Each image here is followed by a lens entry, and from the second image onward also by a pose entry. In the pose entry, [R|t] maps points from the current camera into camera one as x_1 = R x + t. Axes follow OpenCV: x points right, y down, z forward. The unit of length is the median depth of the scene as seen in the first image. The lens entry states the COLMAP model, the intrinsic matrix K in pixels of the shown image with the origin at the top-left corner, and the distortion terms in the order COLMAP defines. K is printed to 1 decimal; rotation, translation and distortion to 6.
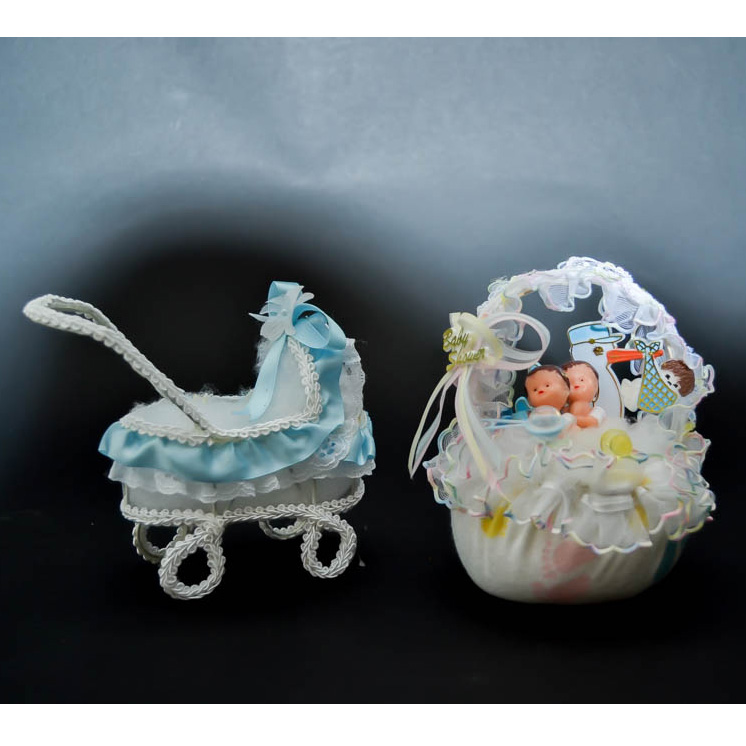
lens RADIAL K [[1222.8, 0, 373.0], [0, 1222.8, 372.7], [0, 0, 1]] dist [0.039160, 0.000000]
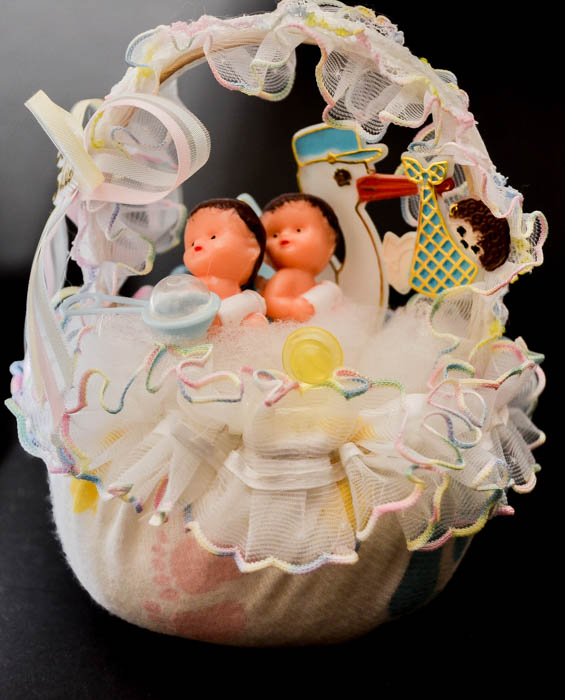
lens RADIAL K [[1141.3, 0, 282.5], [0, 1141.3, 349.5], [0, 0, 1]] dist [-0.030800, 0.000000]
pose [[0.976086, 0.065337, -0.207334, 0.277703], [-0.042740, 0.992827, 0.111662, 0.002483], [0.213142, -0.100130, 0.971877, 0.522425]]
